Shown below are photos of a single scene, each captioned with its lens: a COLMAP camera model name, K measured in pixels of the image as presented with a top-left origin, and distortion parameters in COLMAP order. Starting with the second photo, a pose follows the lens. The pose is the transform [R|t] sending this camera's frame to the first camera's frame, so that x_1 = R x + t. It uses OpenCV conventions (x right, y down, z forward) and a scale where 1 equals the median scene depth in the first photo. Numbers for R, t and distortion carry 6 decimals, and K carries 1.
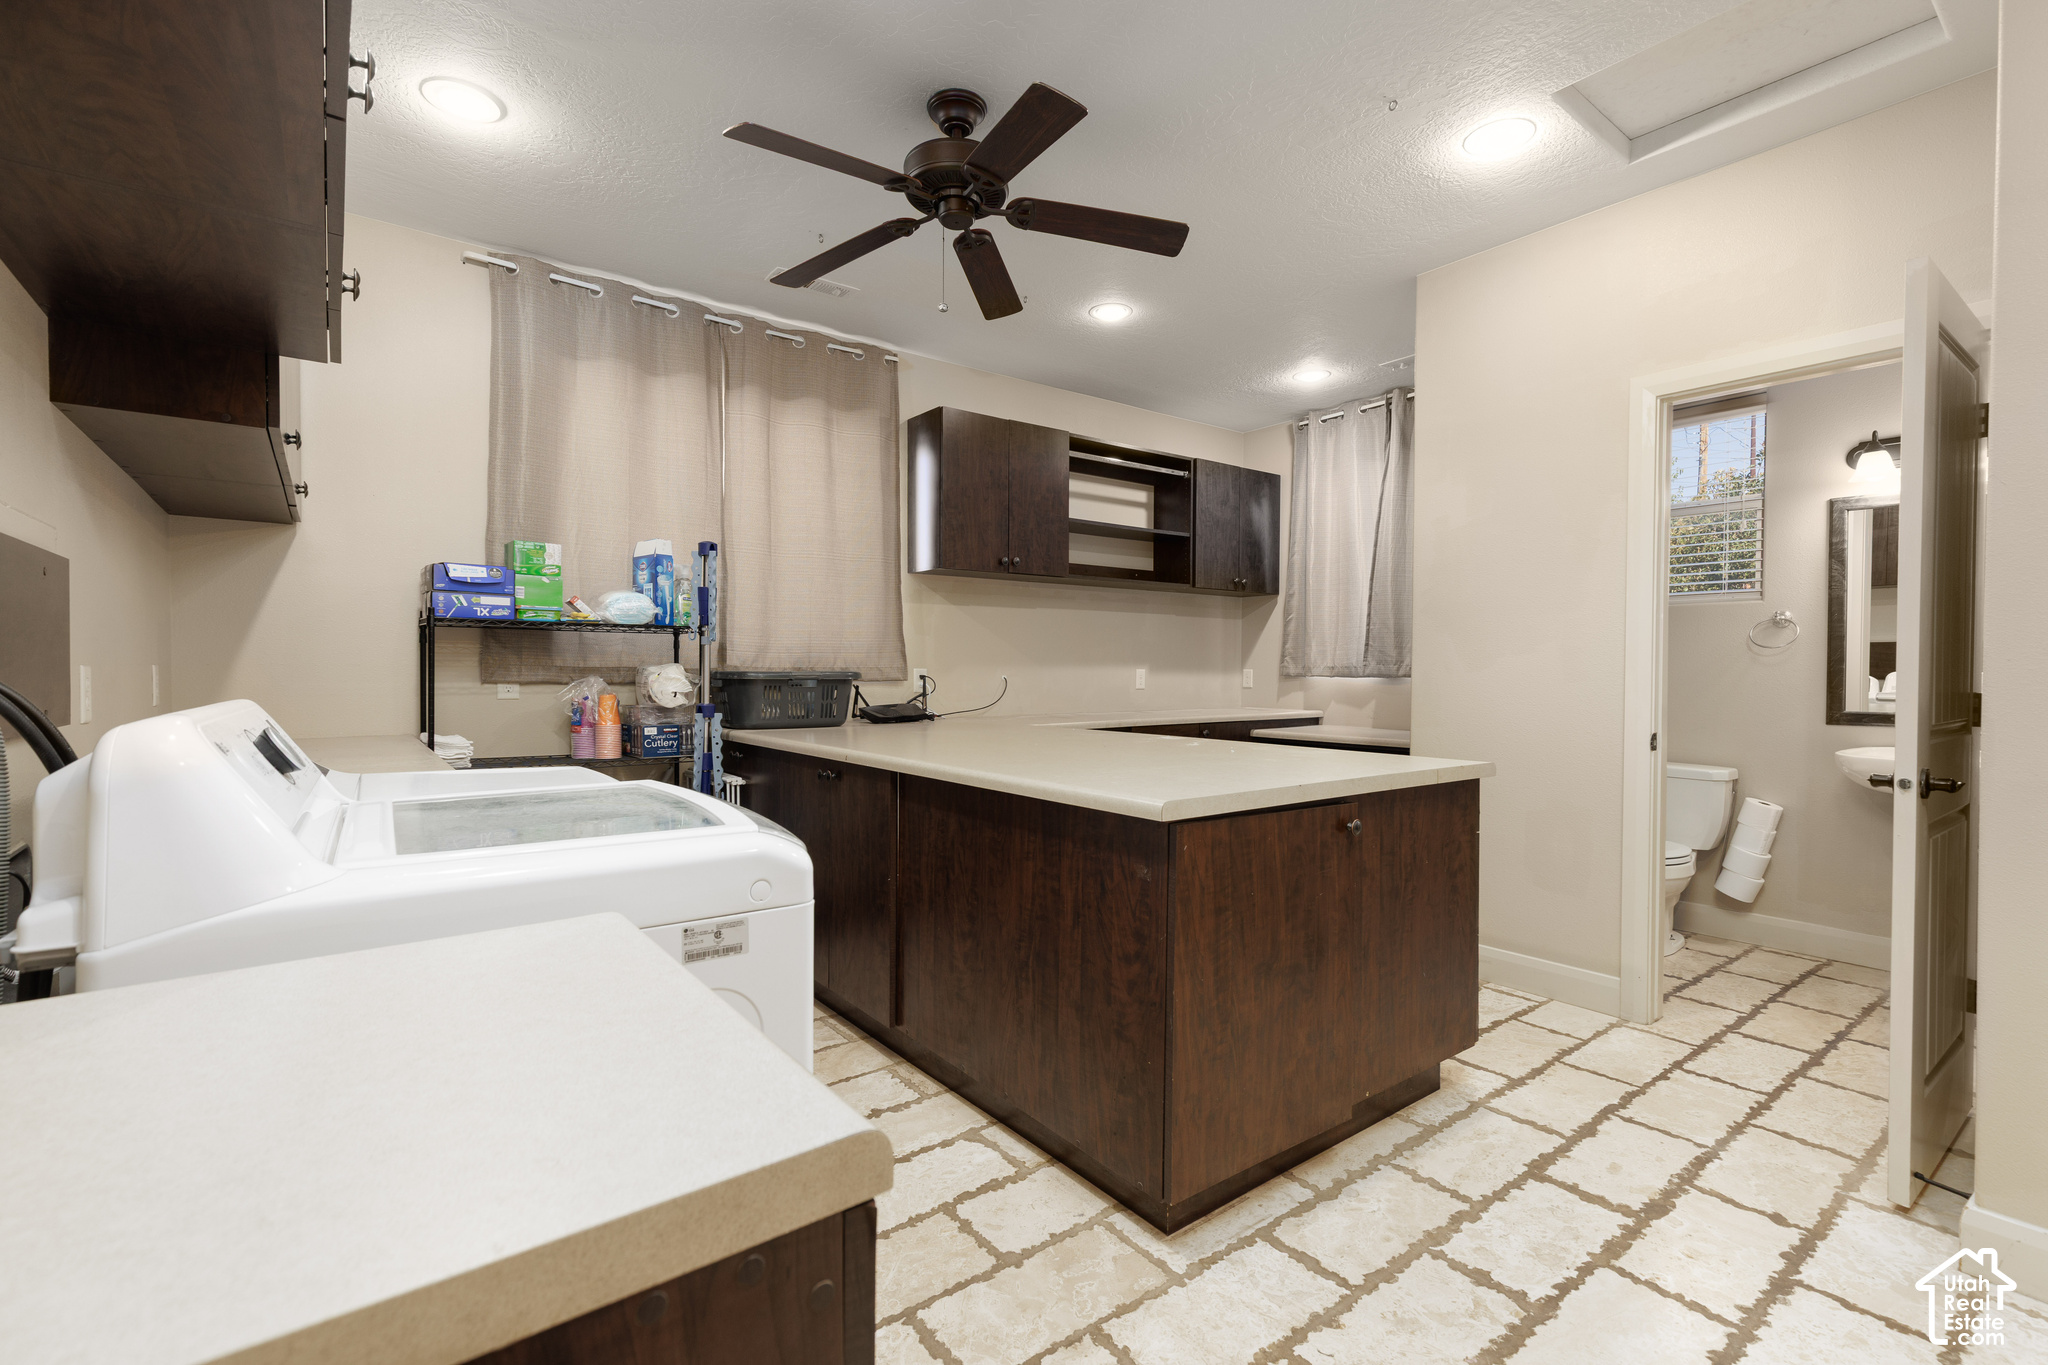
lens RADIAL K [[918.0, 0, 1032.3], [0, 918.0, 684.0], [0, 0, 1]] dist [0.001286, -0.000157]
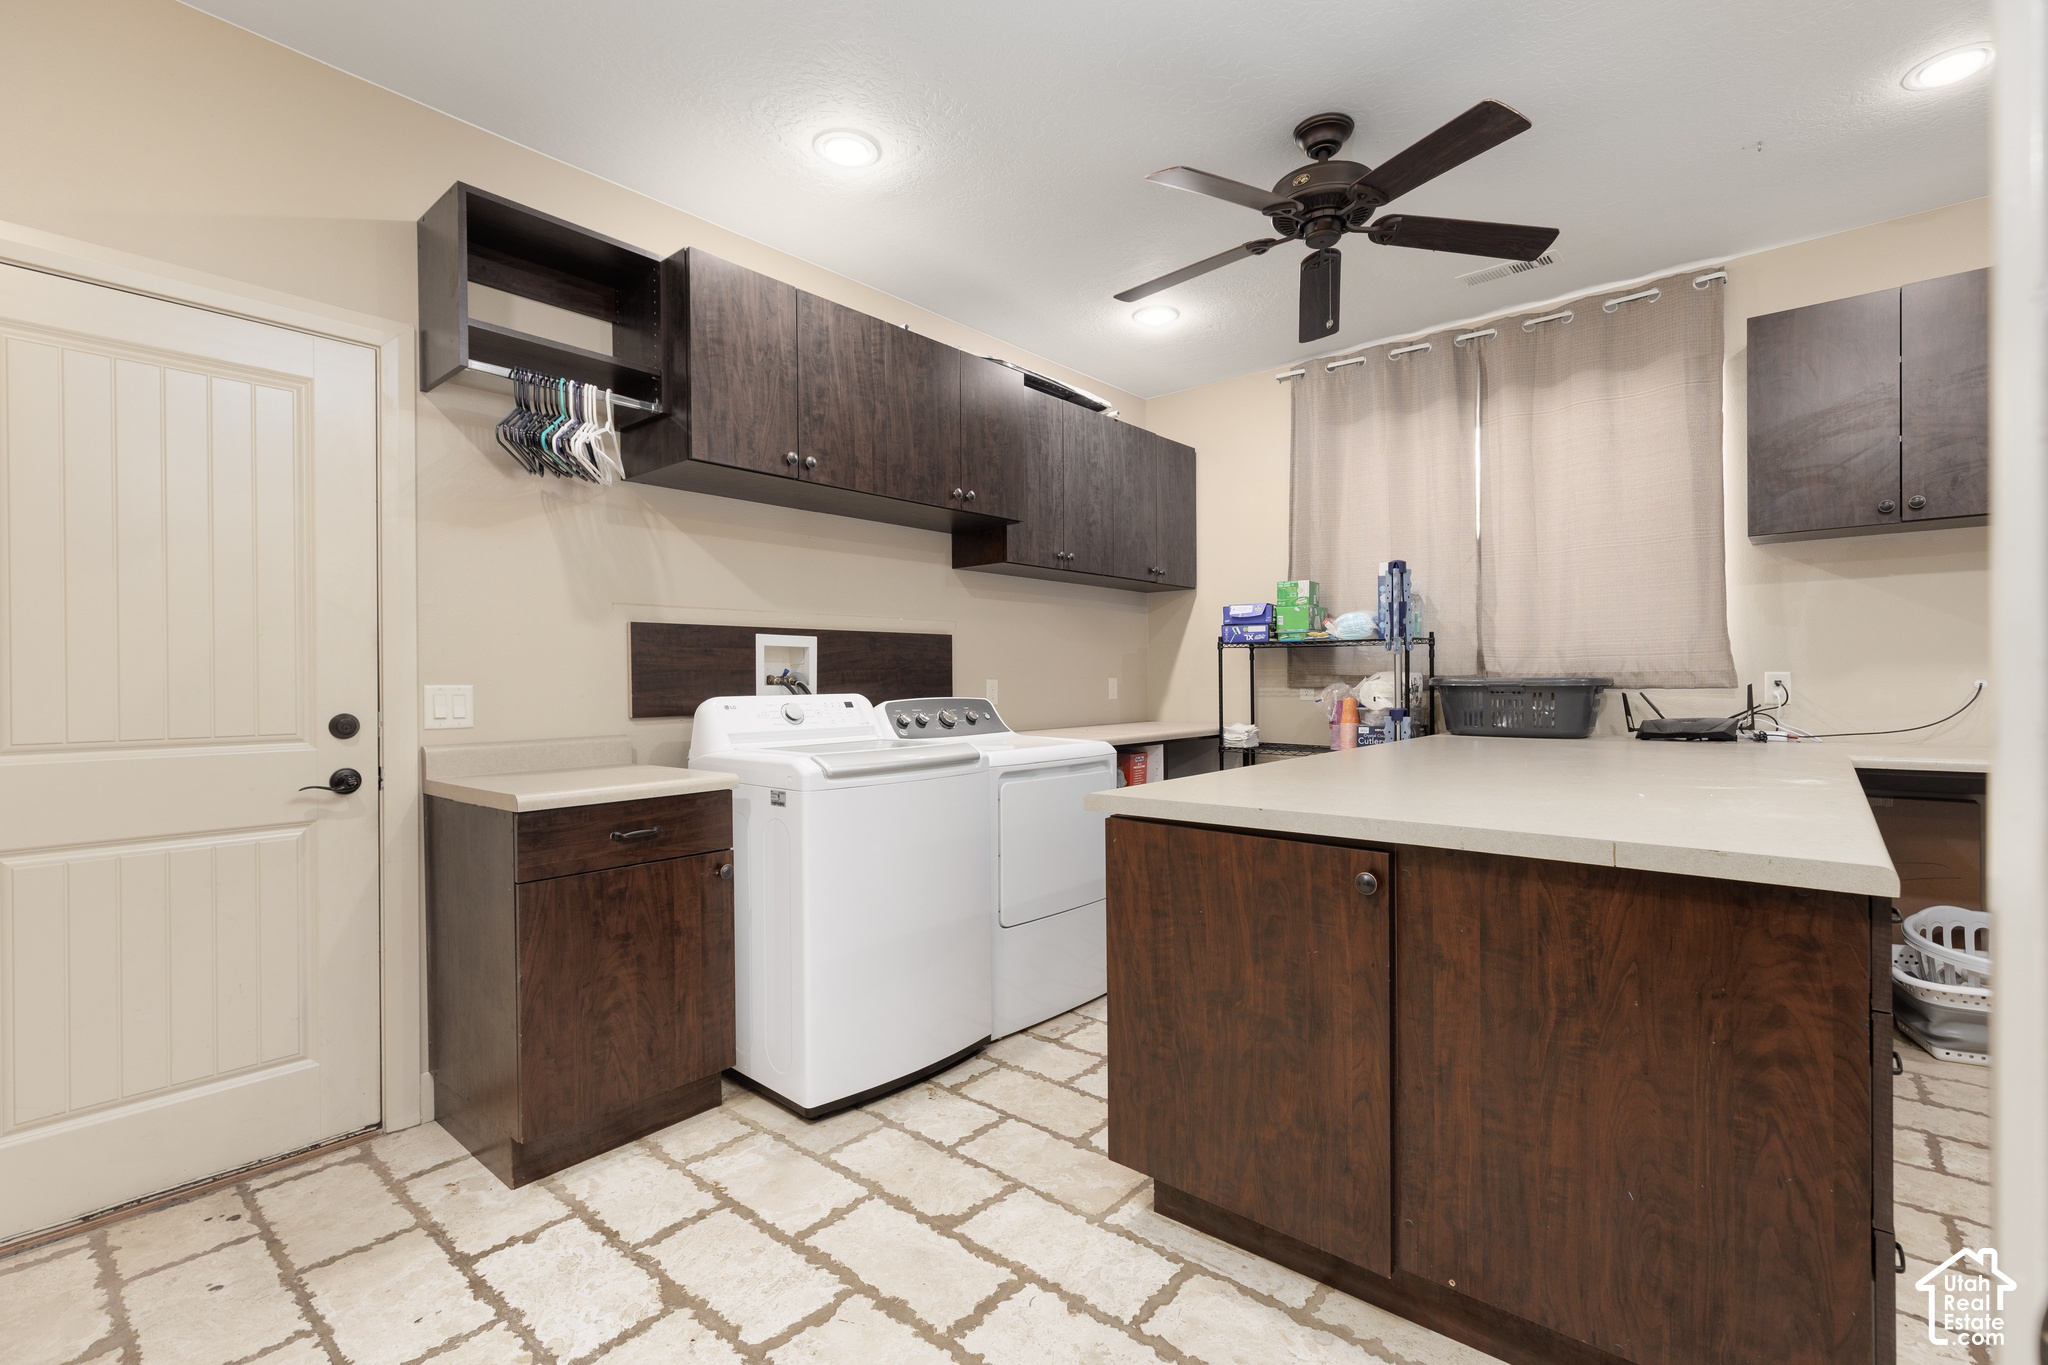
lens RADIAL K [[918.0, 0, 1036.8], [0, 918.0, 684.2], [0, 0, 1]] dist [0.001286, -0.000157]
pose [[0.209671, -0.000291, -0.977772, 0.722361], [-0.004212, 0.999990, -0.001201, -0.004343], [0.977763, 0.004371, 0.209668, 0.400008]]
